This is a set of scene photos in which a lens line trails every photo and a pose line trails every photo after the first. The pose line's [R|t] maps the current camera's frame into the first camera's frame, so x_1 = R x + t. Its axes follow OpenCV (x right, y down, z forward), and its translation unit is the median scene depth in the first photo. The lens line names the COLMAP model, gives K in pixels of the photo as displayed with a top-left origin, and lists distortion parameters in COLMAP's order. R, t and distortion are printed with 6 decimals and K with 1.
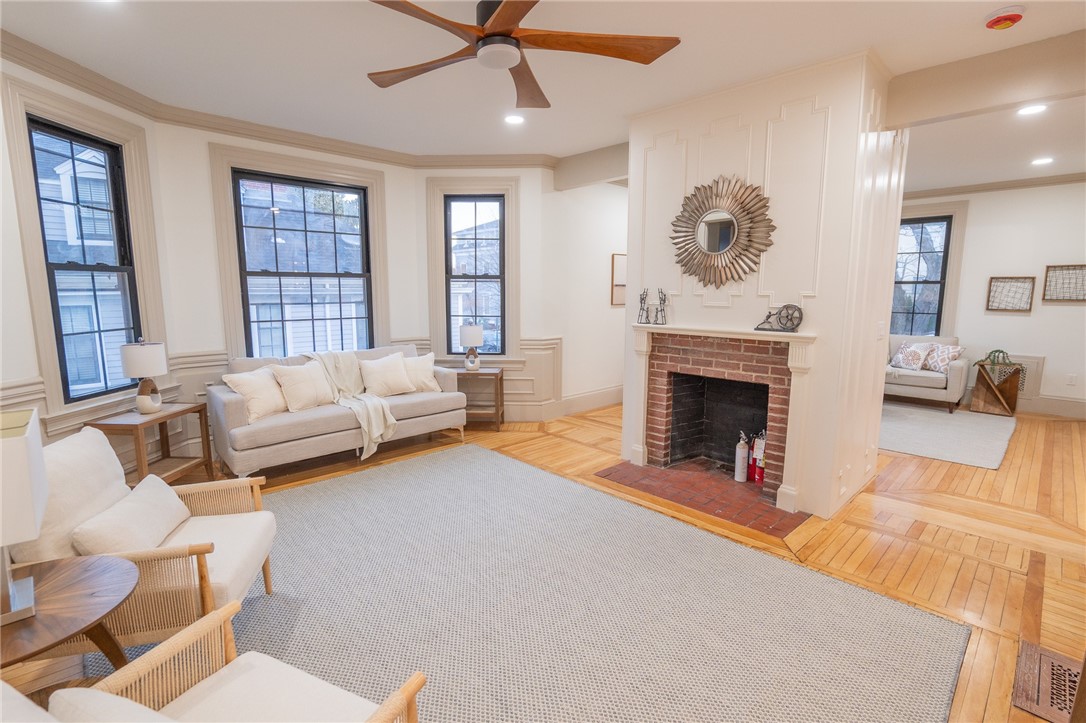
lens RADIAL K [[505.8, 0, 543.9], [0, 505.8, 364.8], [0, 0, 1]] dist [-0.004626, -0.000106]
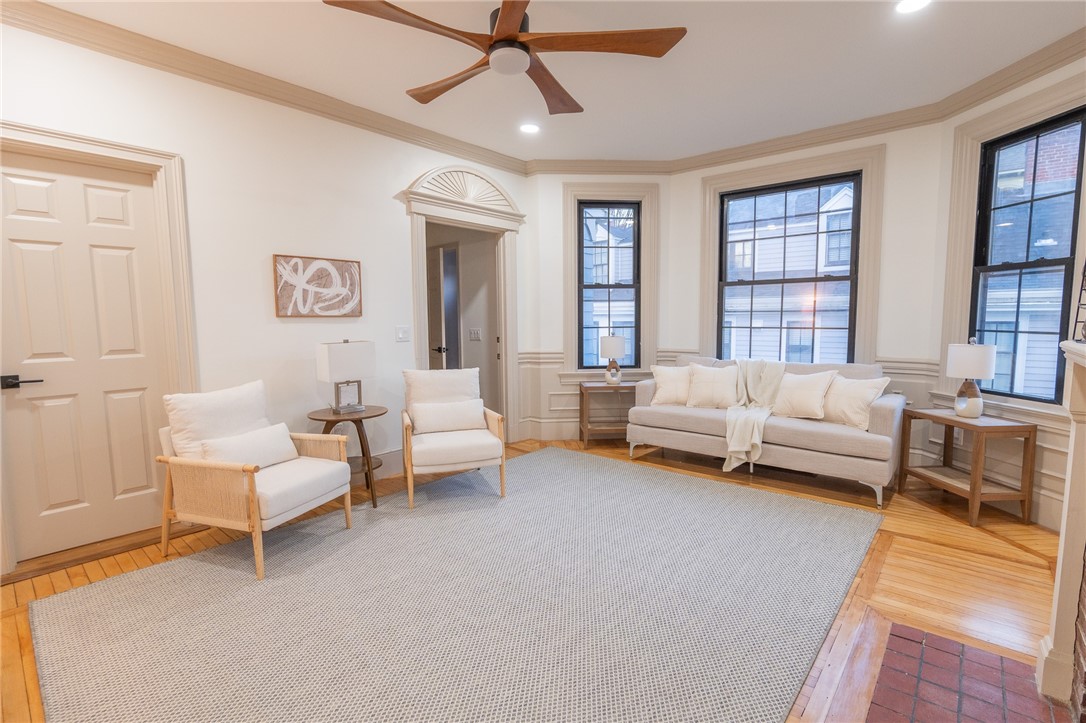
lens RADIAL K [[510.1, 0, 544.3], [0, 510.1, 383.1], [0, 0, 1]] dist [-0.001052, 0.000204]
pose [[0.114909, 0.144590, -0.982797, 0.599164], [-0.118560, 0.984275, 0.130945, -0.076121], [0.986276, 0.101474, 0.130244, 0.551256]]
